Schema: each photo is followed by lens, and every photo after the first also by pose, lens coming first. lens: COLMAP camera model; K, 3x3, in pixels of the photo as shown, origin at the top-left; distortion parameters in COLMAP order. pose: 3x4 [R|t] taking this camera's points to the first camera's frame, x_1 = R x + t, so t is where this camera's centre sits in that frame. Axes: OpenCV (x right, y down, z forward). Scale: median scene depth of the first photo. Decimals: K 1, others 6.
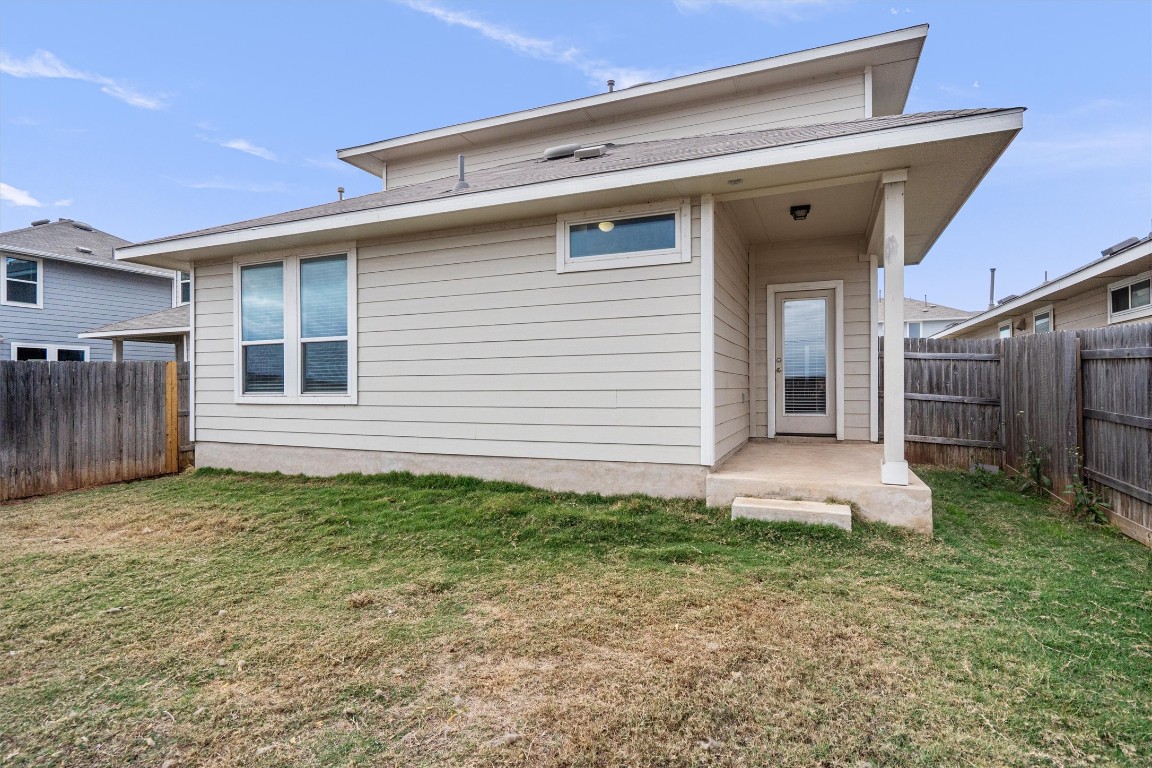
lens RADIAL K [[612.7, 0, 576.0], [0, 612.7, 384.0], [0, 0, 1]] dist [-0.004083, 0.000486]
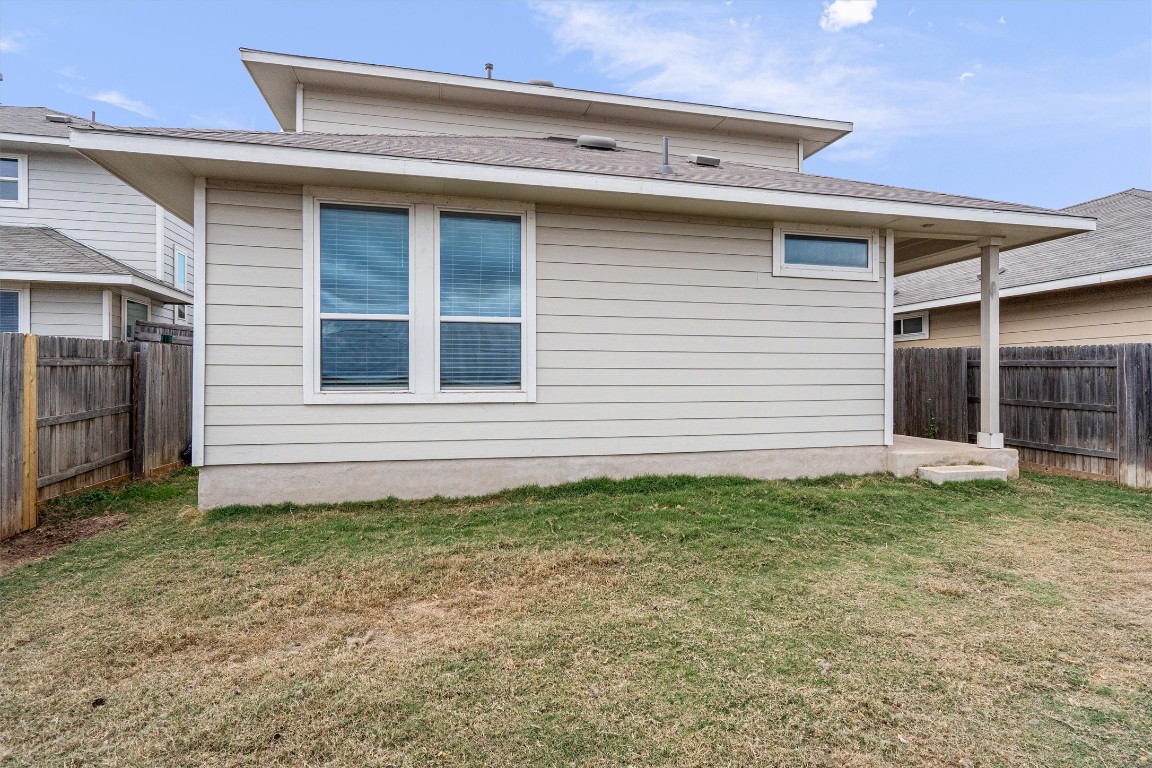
lens RADIAL K [[612.7, 0, 576.0], [0, 612.7, 384.0], [0, 0, 1]] dist [-0.004083, 0.000486]
pose [[0.783621, 0.005532, 0.621214, -0.821767], [-0.005417, 0.999983, -0.002071, 0.010414], [-0.621215, -0.001742, 0.783638, 0.319031]]
